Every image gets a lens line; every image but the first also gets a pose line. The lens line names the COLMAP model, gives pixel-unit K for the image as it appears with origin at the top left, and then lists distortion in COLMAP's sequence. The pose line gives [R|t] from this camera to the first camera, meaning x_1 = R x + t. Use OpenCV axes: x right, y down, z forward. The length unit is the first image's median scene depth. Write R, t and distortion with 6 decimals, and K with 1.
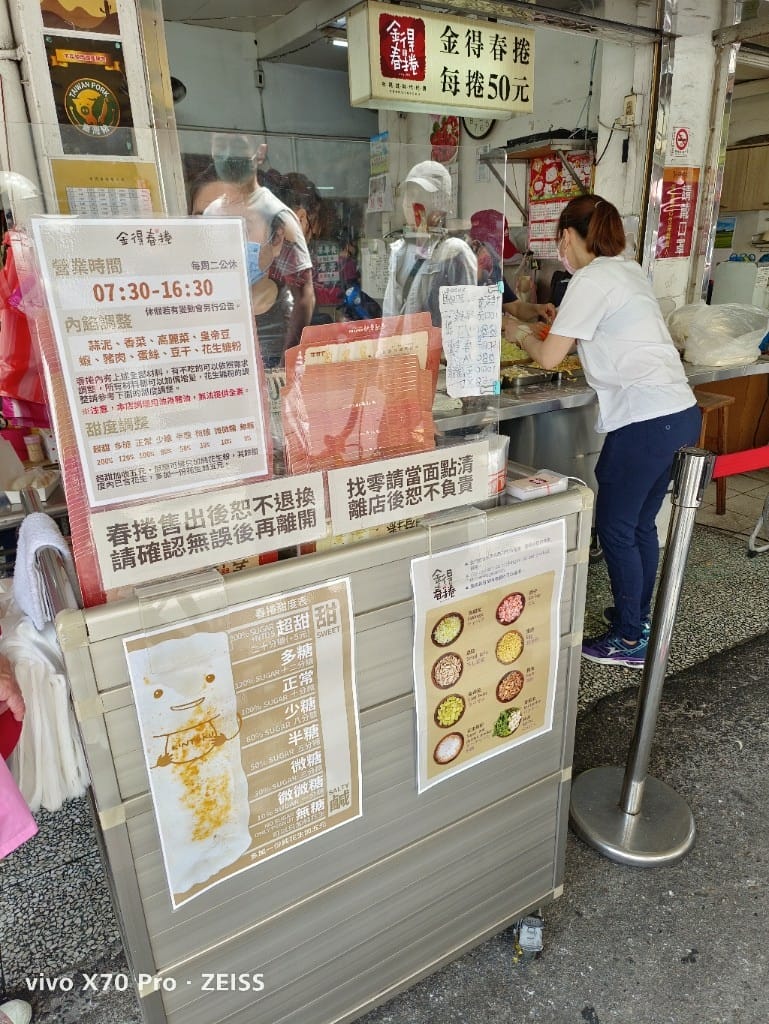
lens RADIAL K [[691.4, 0, 384.5], [0, 691.4, 512.0], [0, 0, 1]] dist [0.116613, -0.131528]
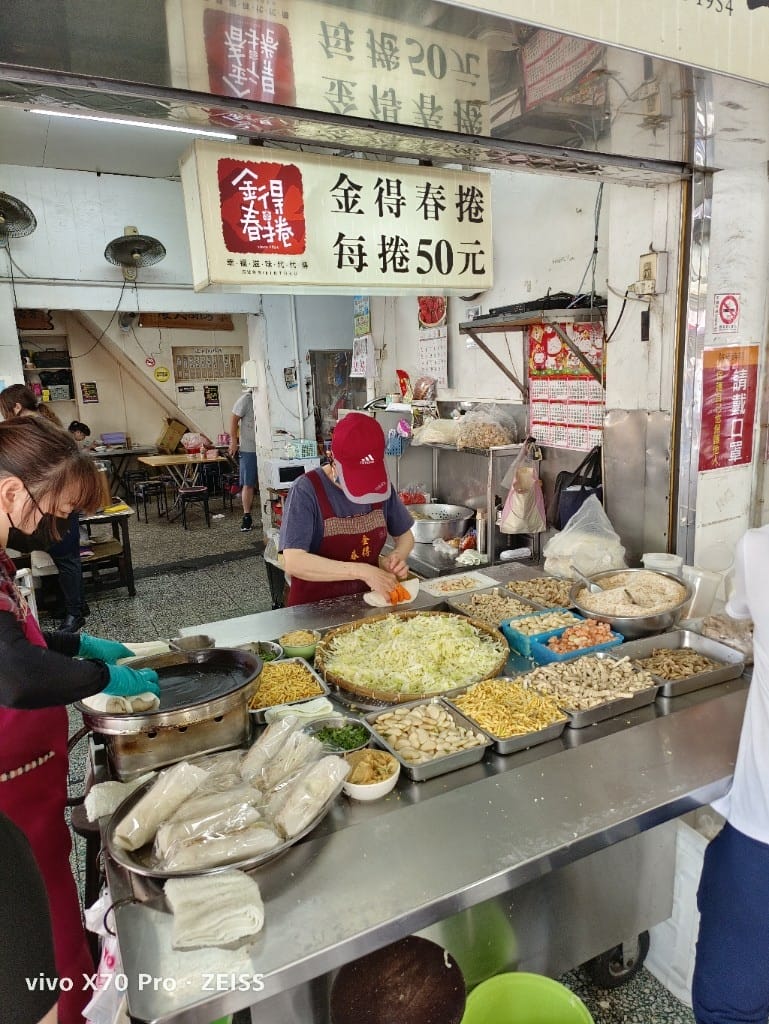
lens RADIAL K [[688.8, 0, 384.5], [0, 688.8, 512.0], [0, 0, 1]] dist [0.033294, 0.003198]
pose [[0.996255, 0.002896, -0.086414, 0.173052], [-0.016015, 0.988324, -0.151520, -0.267251], [0.084966, 0.152336, 0.984670, 0.399341]]
